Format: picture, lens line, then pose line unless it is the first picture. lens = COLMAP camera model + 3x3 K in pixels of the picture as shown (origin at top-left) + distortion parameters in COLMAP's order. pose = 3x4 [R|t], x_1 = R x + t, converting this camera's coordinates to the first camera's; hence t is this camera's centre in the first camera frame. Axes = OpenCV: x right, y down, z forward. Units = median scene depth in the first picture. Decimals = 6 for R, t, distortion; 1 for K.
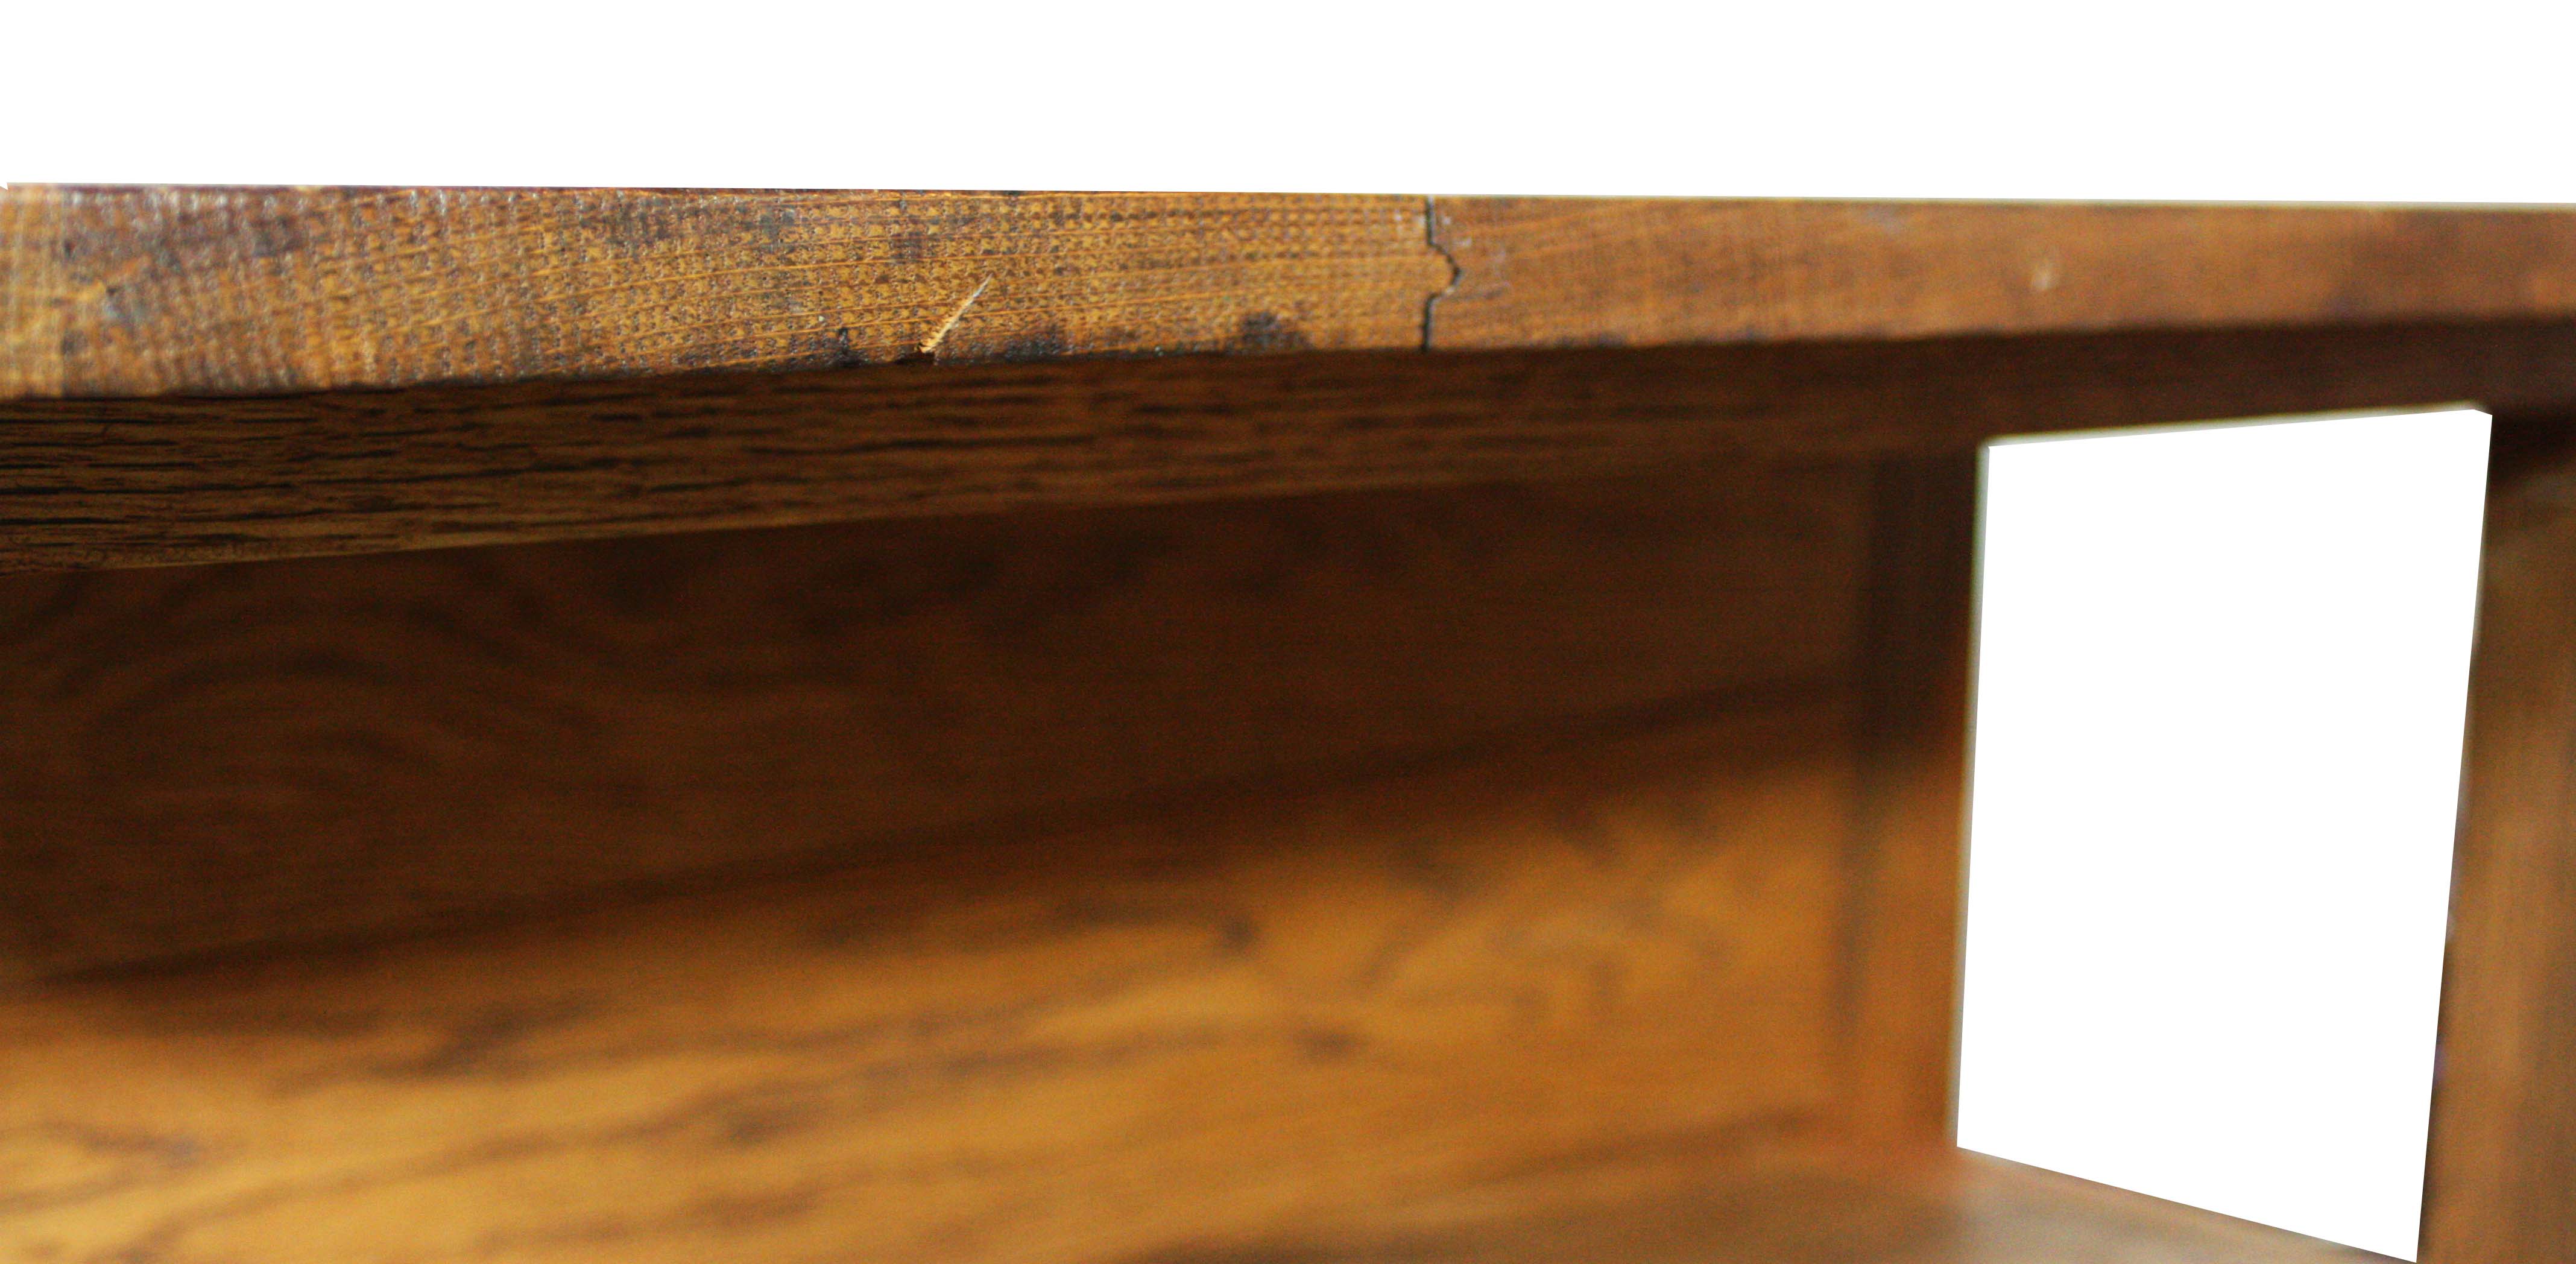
lens RADIAL K [[3131.8, 0, 1288.0], [0, 3131.8, 632.0], [0, 0, 1]] dist [-0.087799, 0.004000]
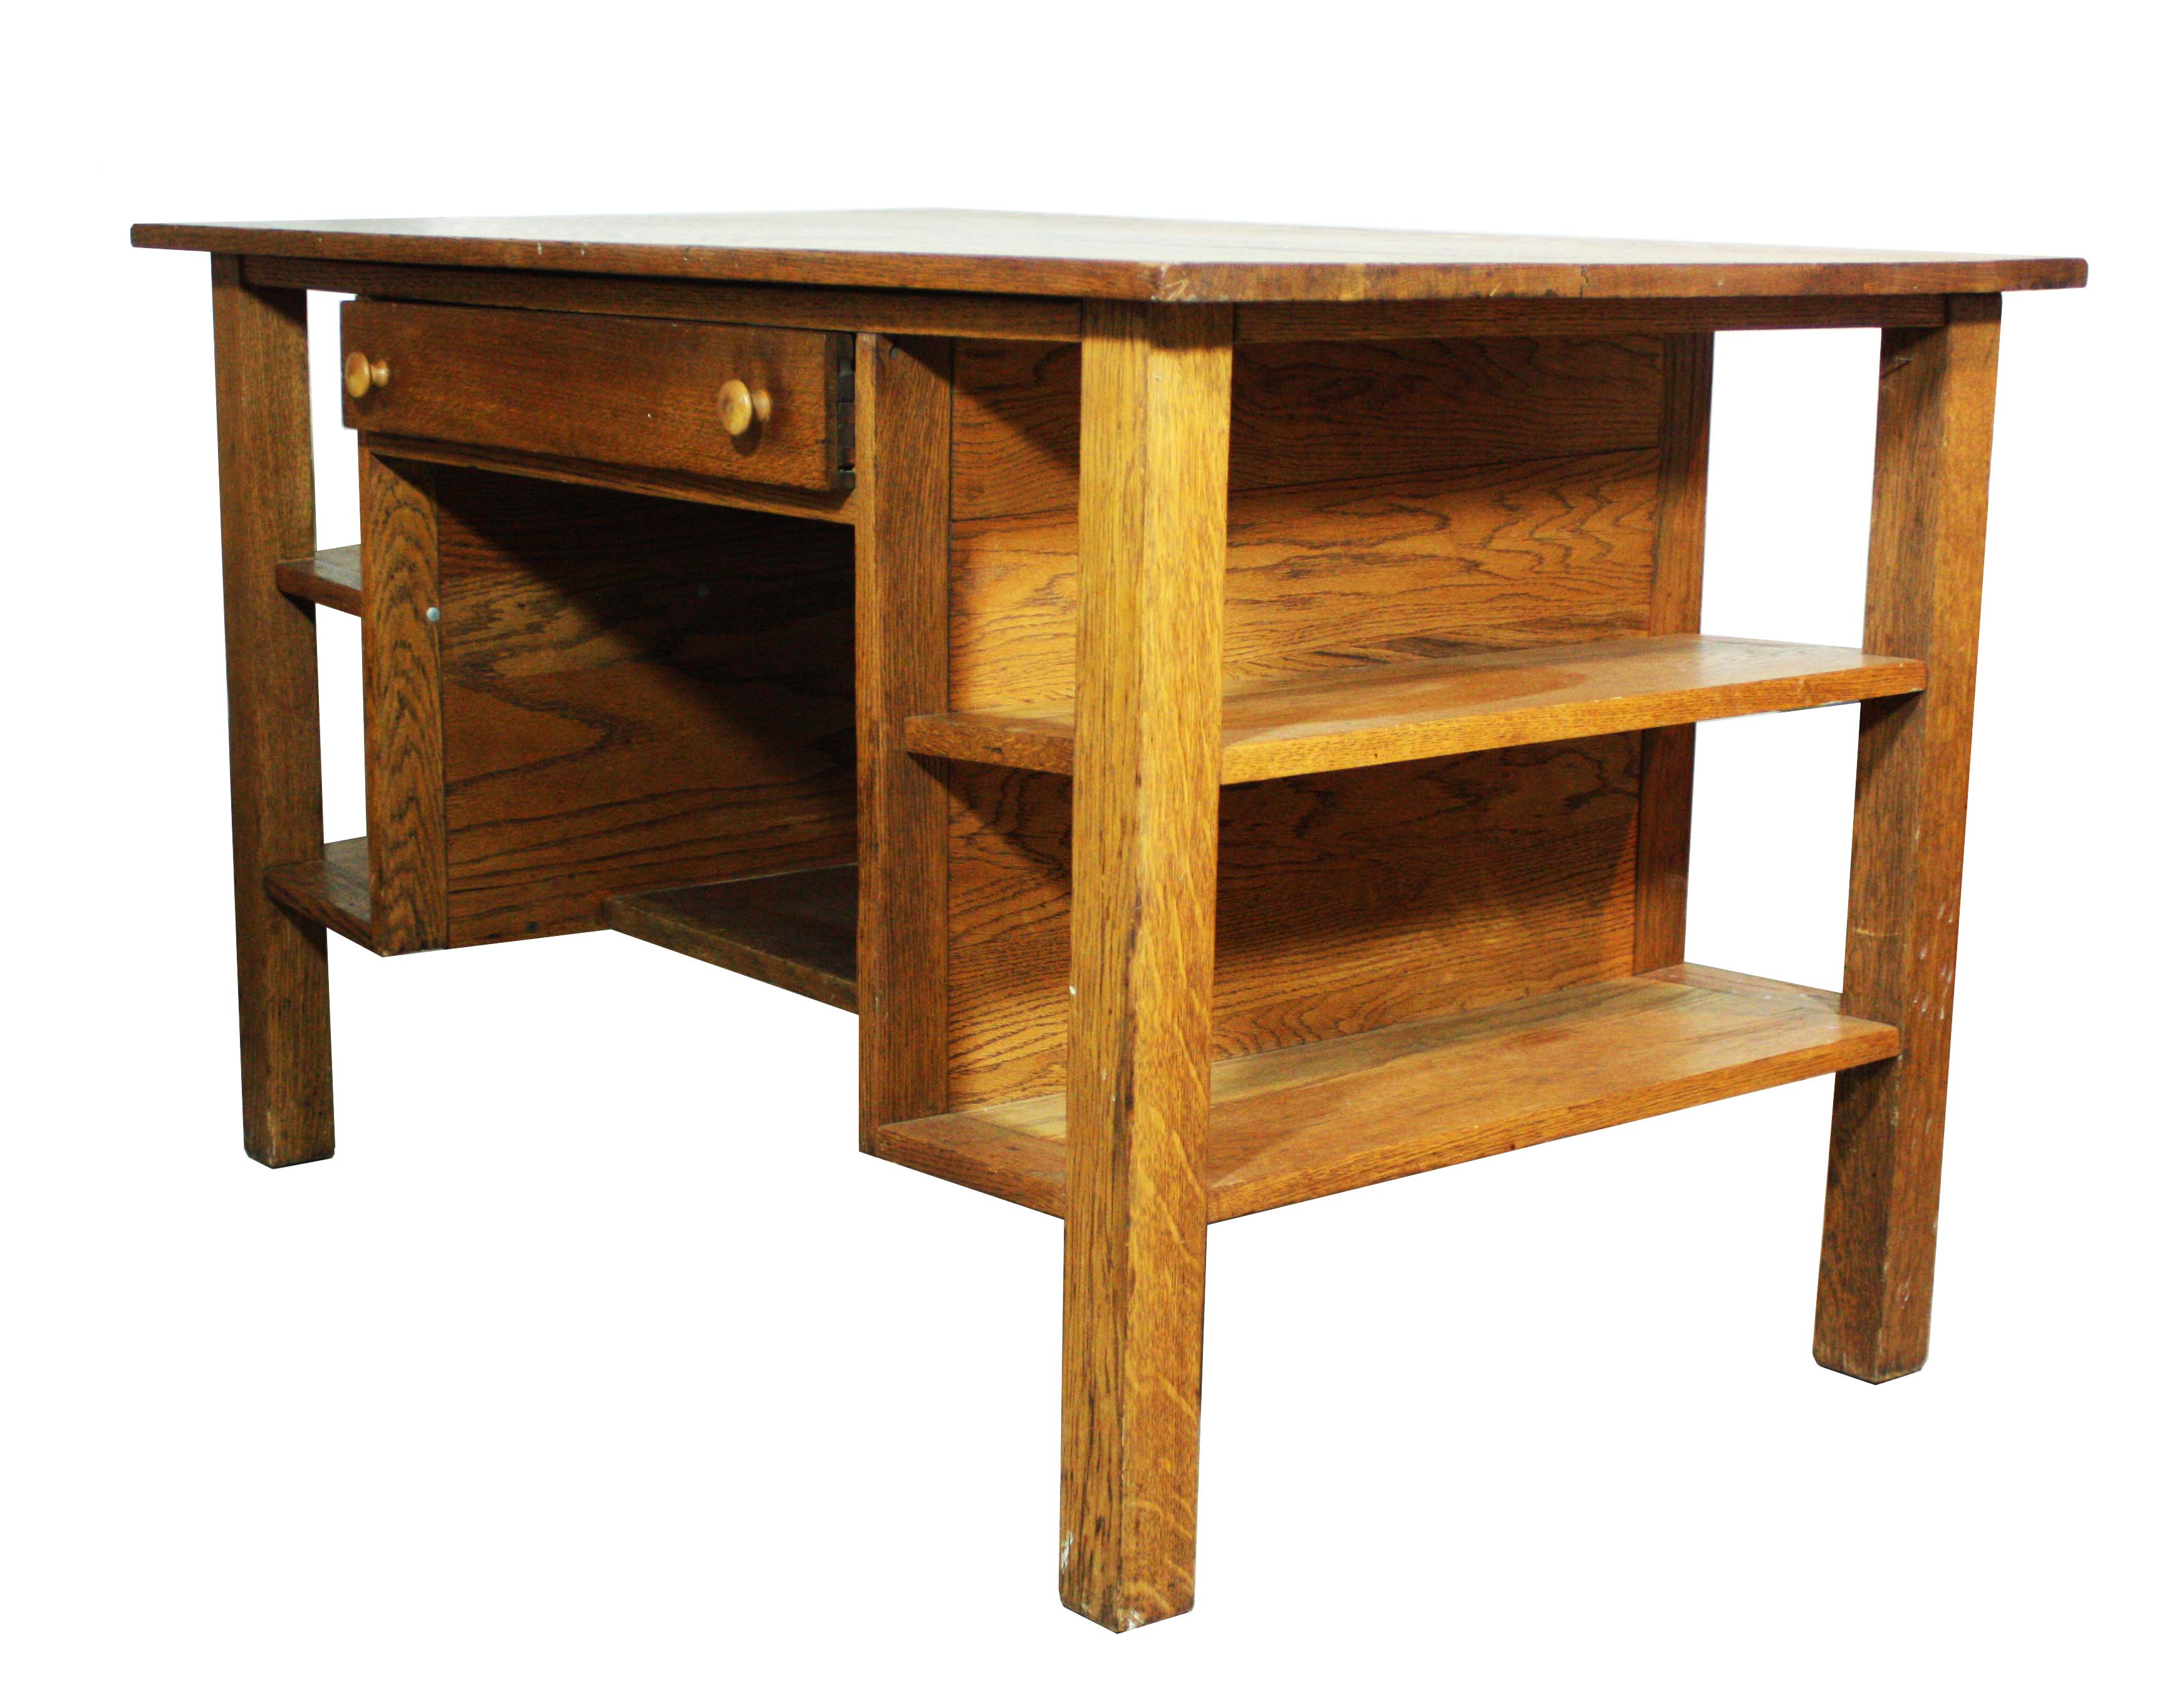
lens RADIAL K [[3300.2, 0, 1092.0], [0, 3300.2, 843.5], [0, 0, 1]] dist [-0.126814, 0.030934]
pose [[0.999522, -0.008439, 0.029745, -0.539612], [0.007013, 0.998835, 0.047738, 0.310313], [-0.030113, -0.047507, 0.998417, -2.494354]]
